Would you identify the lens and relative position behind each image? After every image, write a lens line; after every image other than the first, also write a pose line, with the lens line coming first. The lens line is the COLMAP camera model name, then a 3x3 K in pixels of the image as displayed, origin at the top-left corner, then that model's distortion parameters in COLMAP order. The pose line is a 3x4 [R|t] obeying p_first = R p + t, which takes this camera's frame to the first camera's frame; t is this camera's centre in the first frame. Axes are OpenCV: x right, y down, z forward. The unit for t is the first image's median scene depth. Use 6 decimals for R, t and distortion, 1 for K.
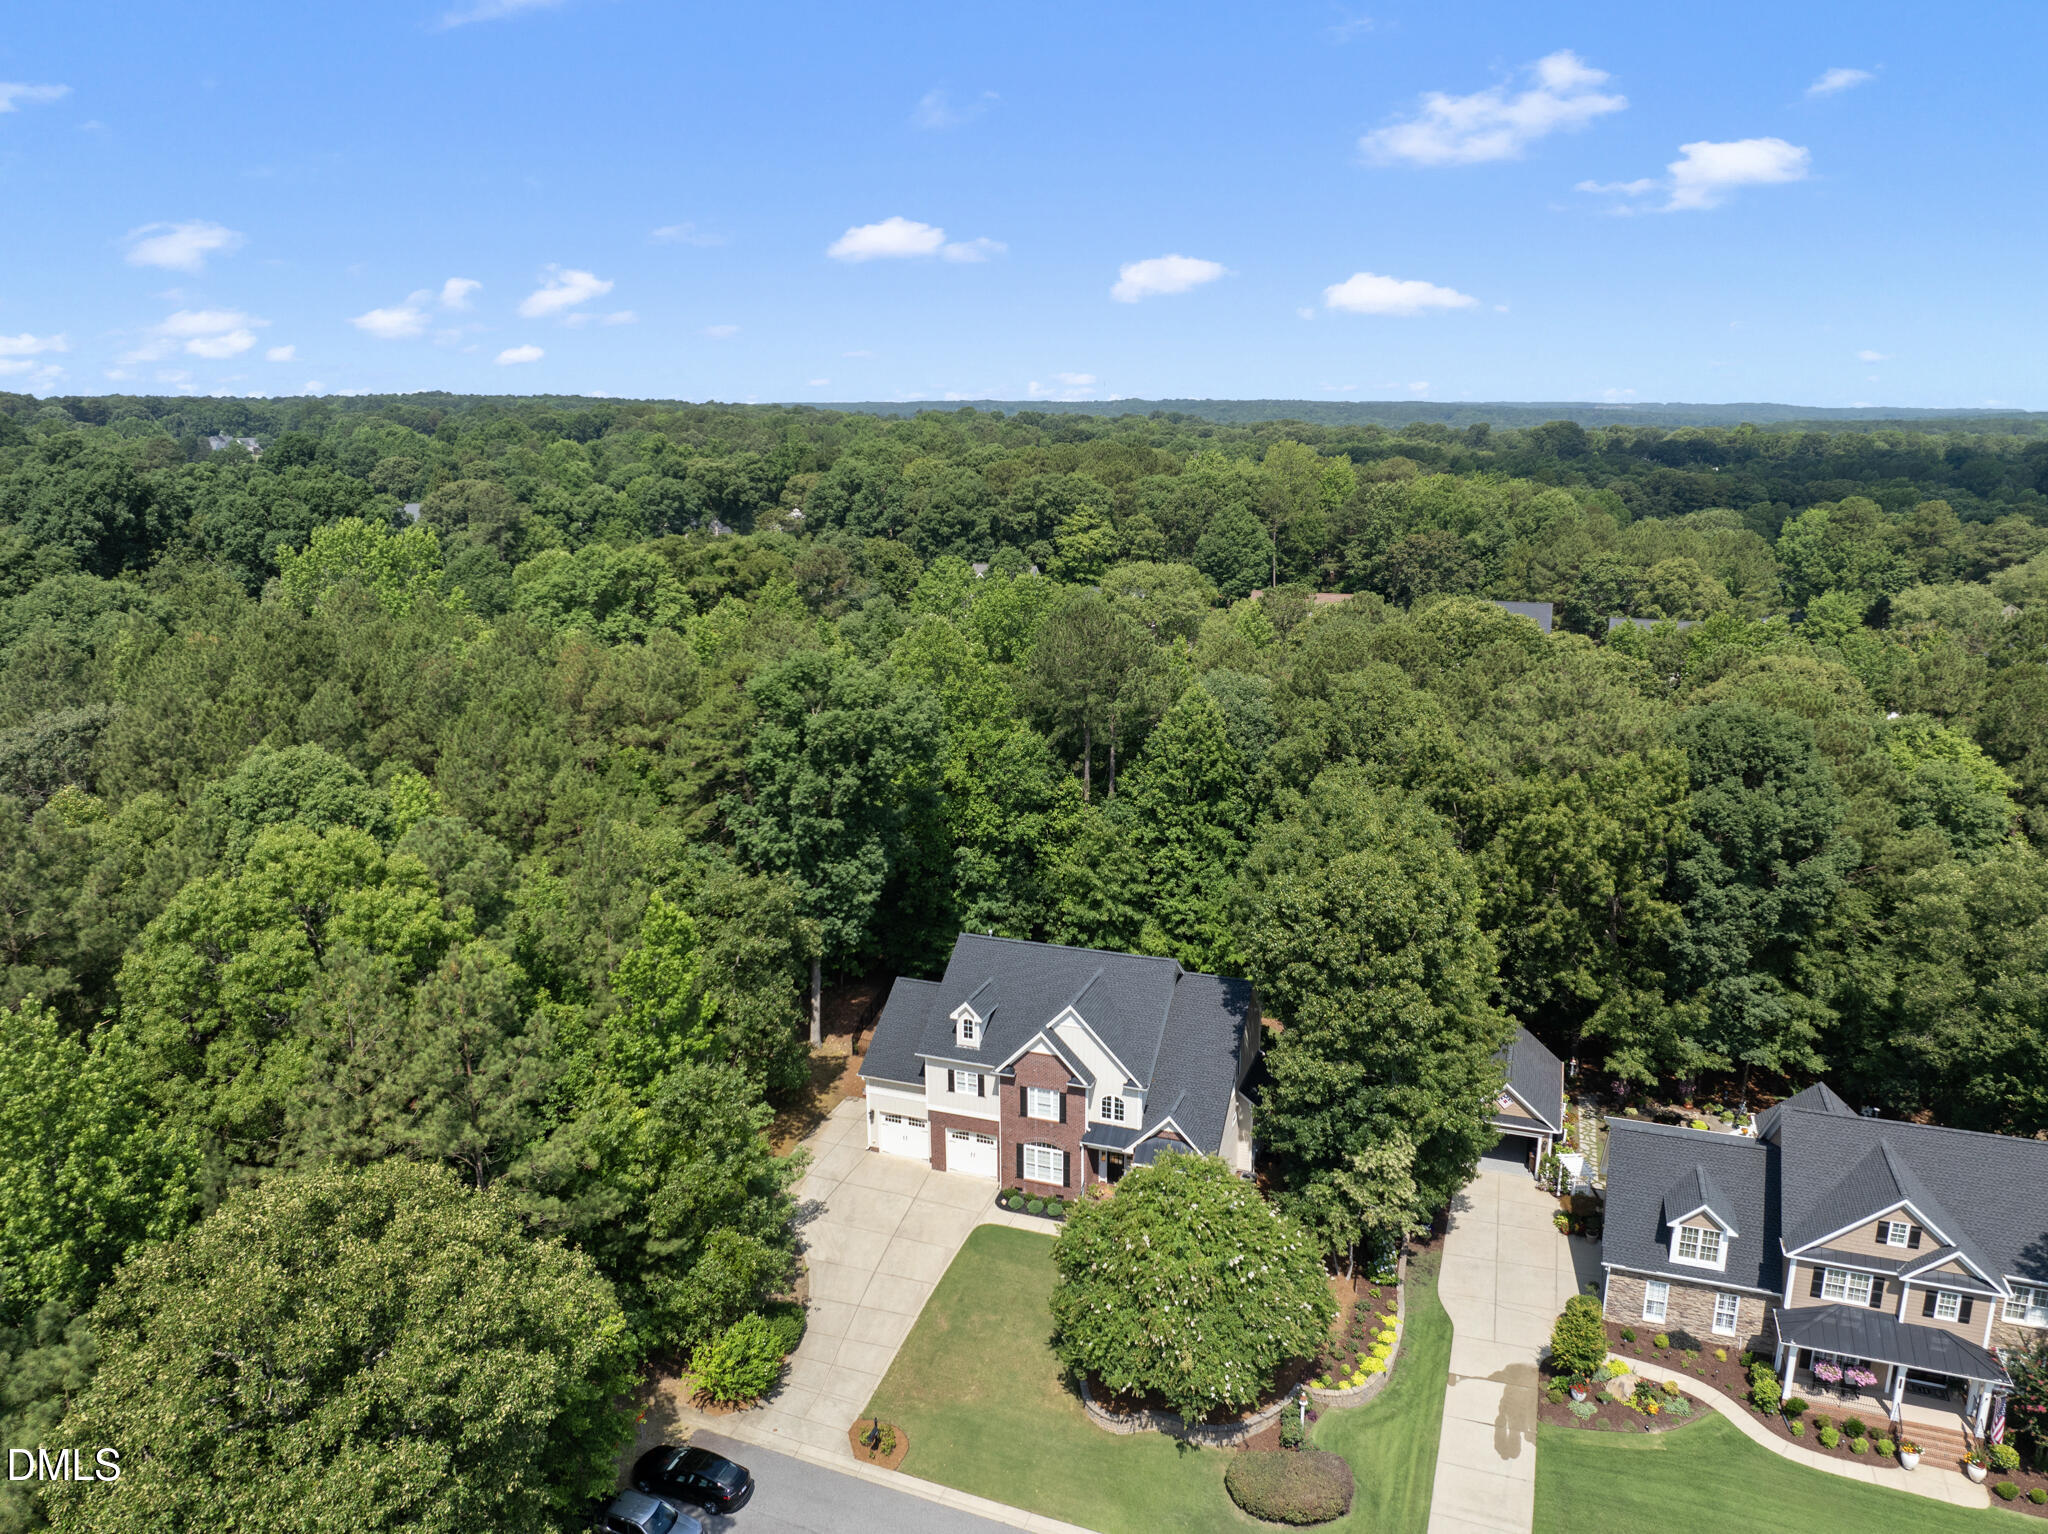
lens RADIAL K [[1445.3, 0, 1025.5], [0, 1445.3, 754.6], [0, 0, 1]] dist [-0.026775, -0.003687]
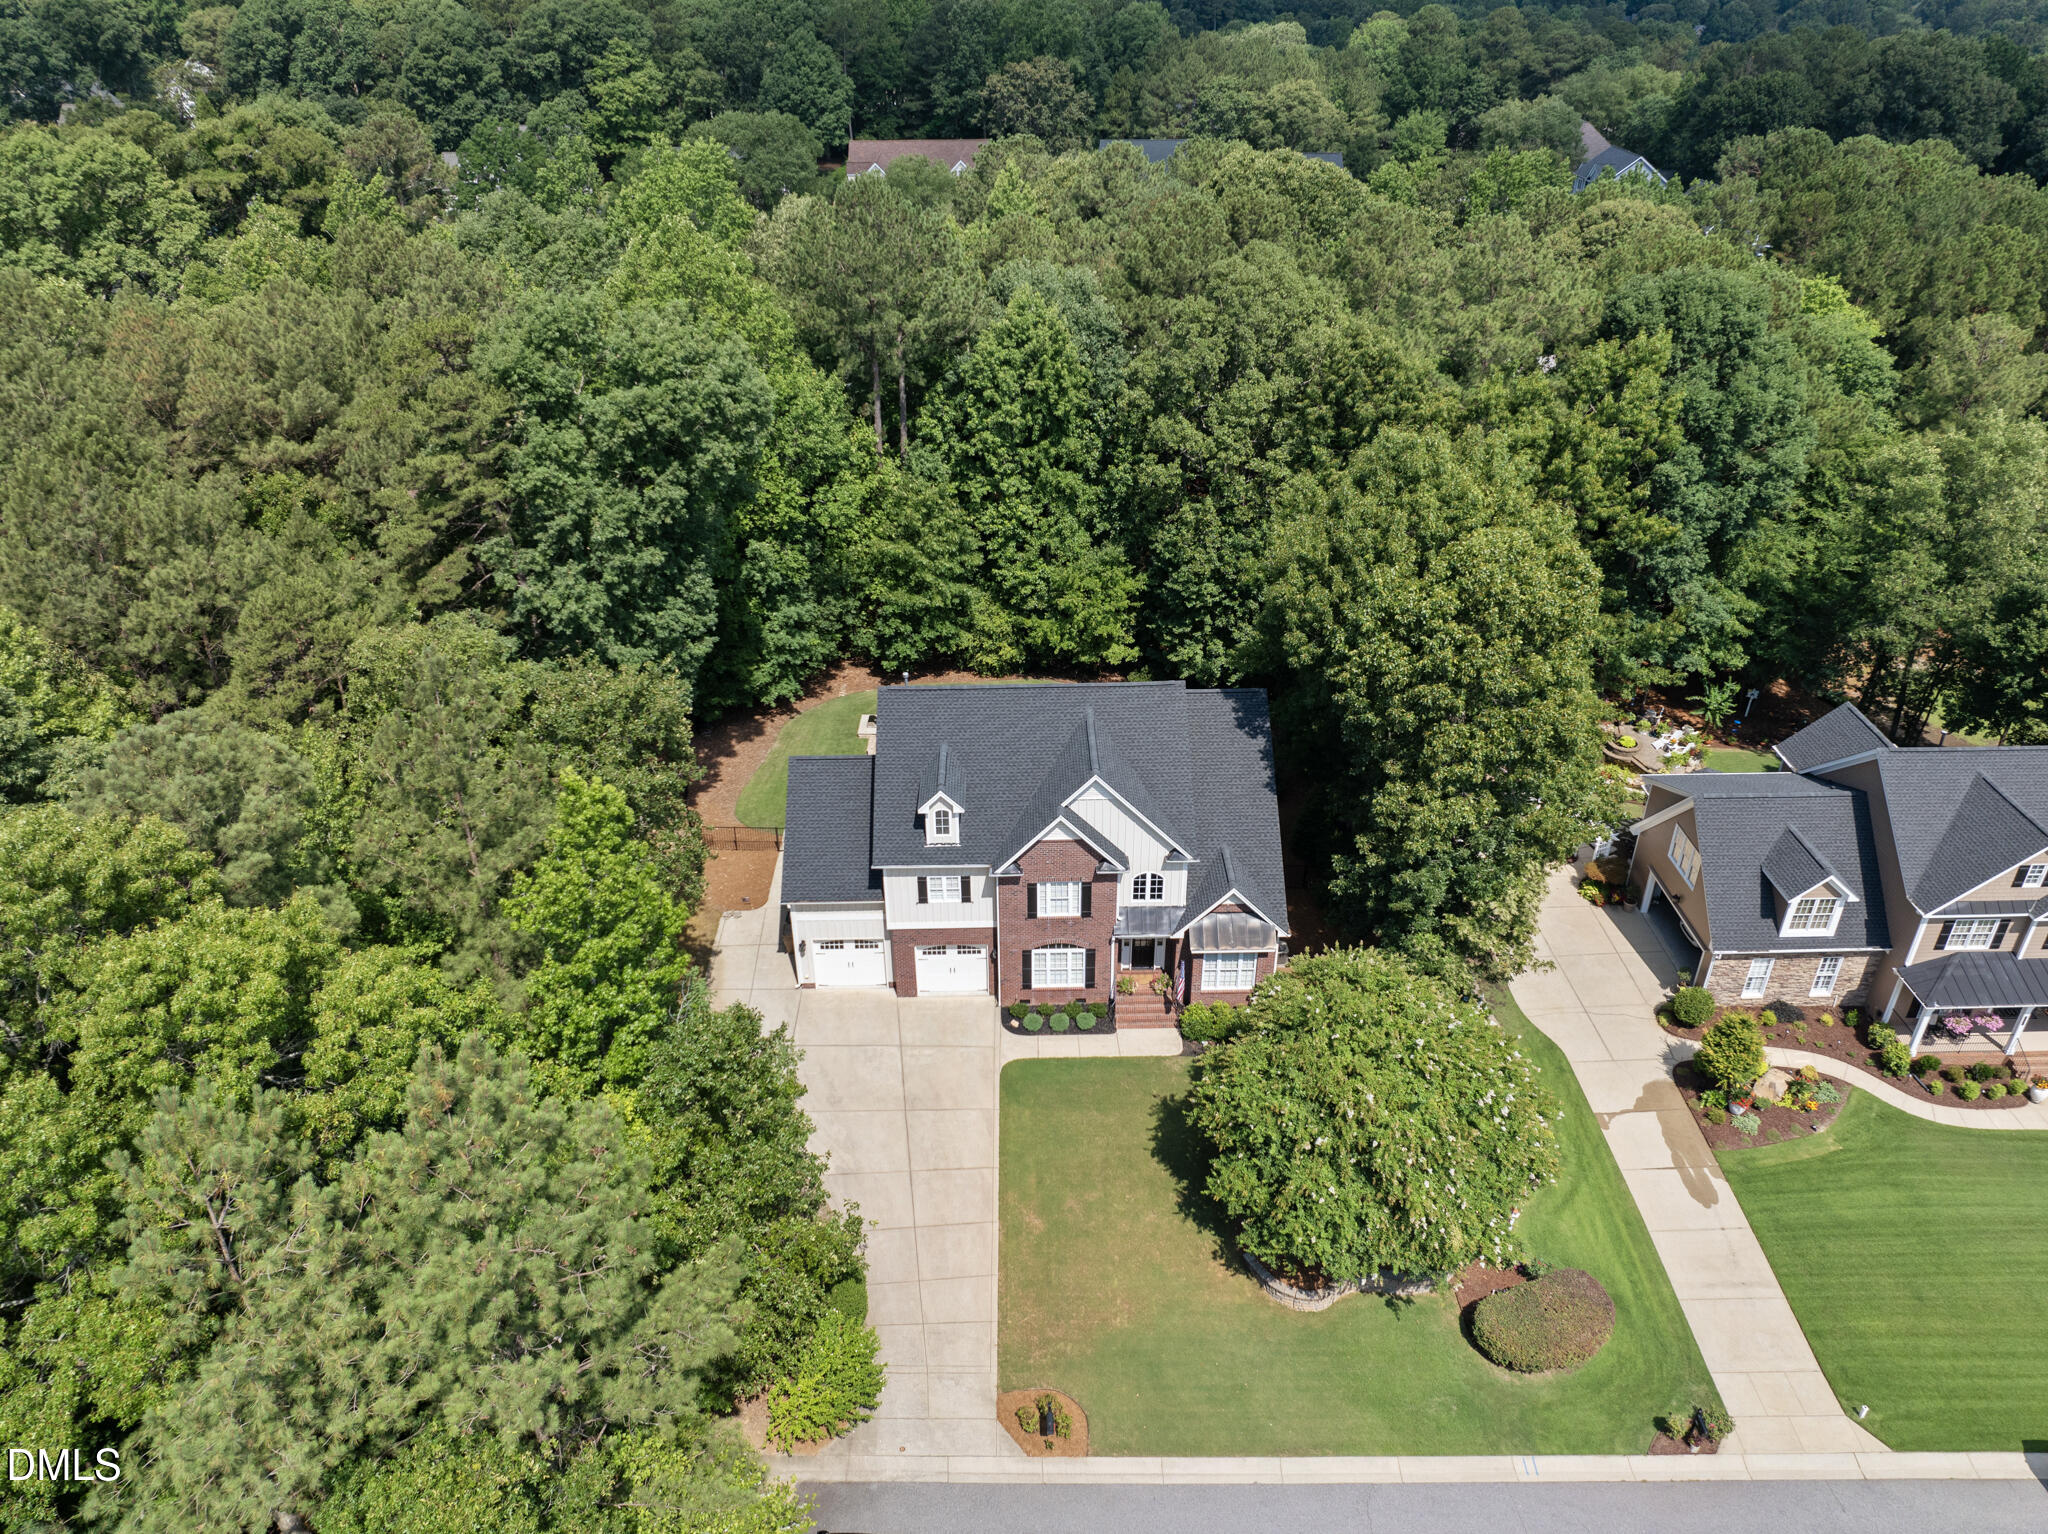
lens RADIAL K [[1445.3, 0, 1028.5], [0, 1445.3, 763.4], [0, 0, 1]] dist [-0.026775, -0.003687]
pose [[0.932428, -0.186465, 0.309530, -0.200913], [0.086443, 0.946809, 0.309969, -0.056869], [-0.350864, -0.262267, 0.898950, 0.301990]]
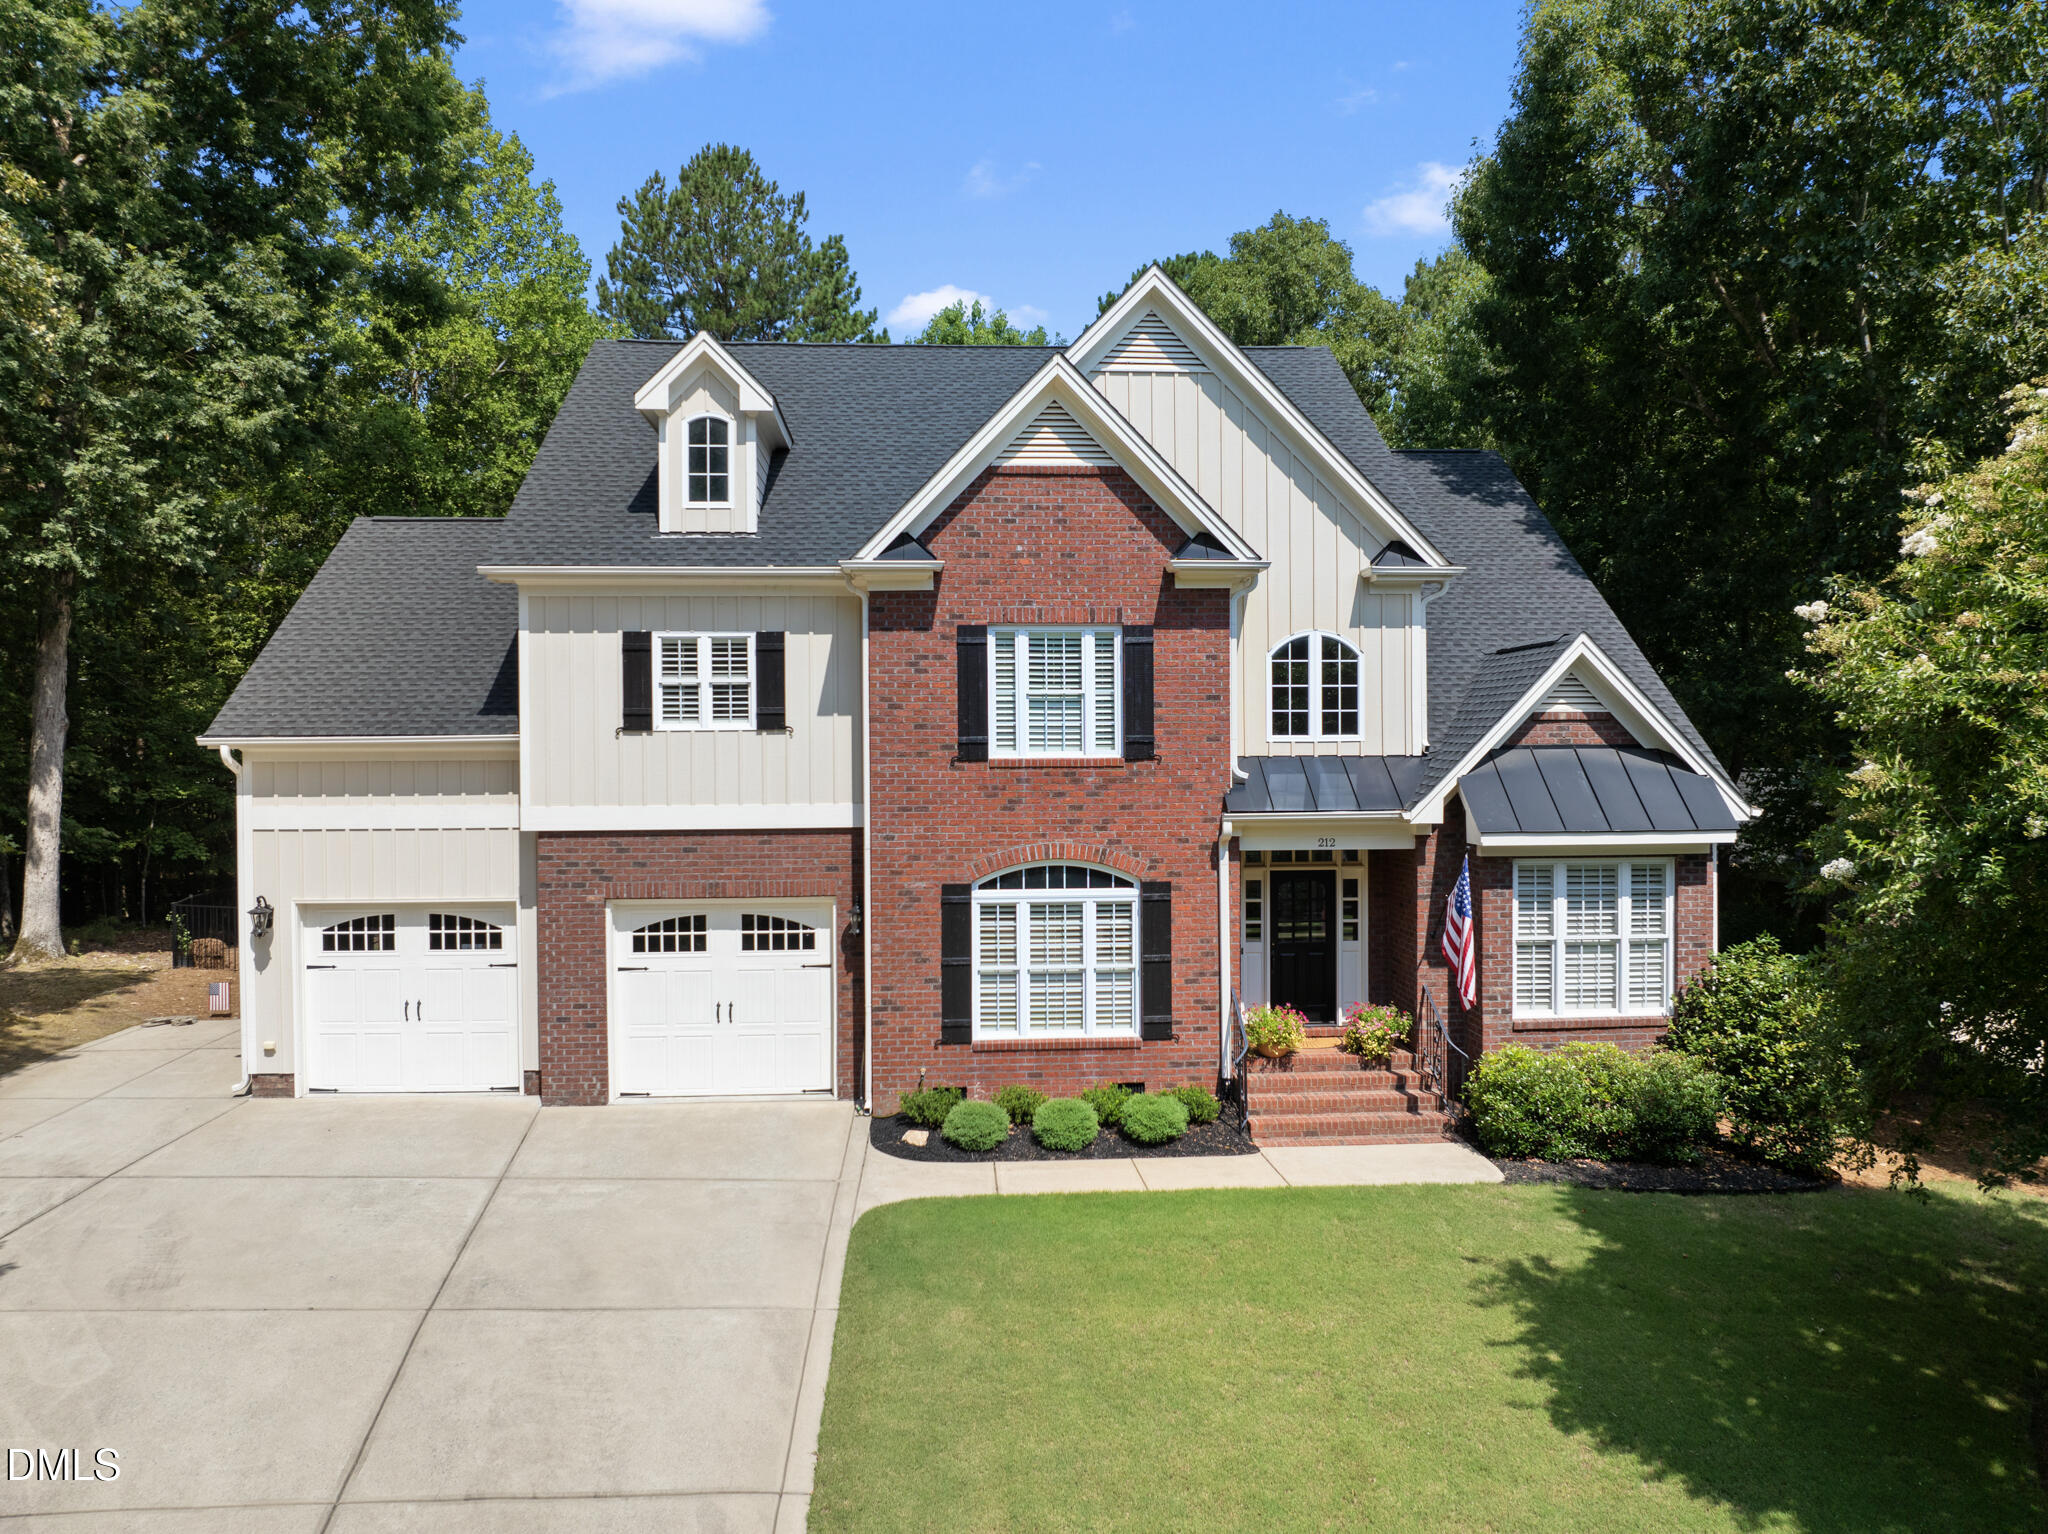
lens RADIAL K [[1445.3, 0, 1028.8], [0, 1445.3, 772.8], [0, 0, 1]] dist [-0.026775, -0.003687]
pose [[0.913694, -0.006935, 0.406344, -0.082754], [0.097086, 0.974630, -0.201670, 0.271929], [-0.394637, 0.223715, 0.891187, 0.698129]]
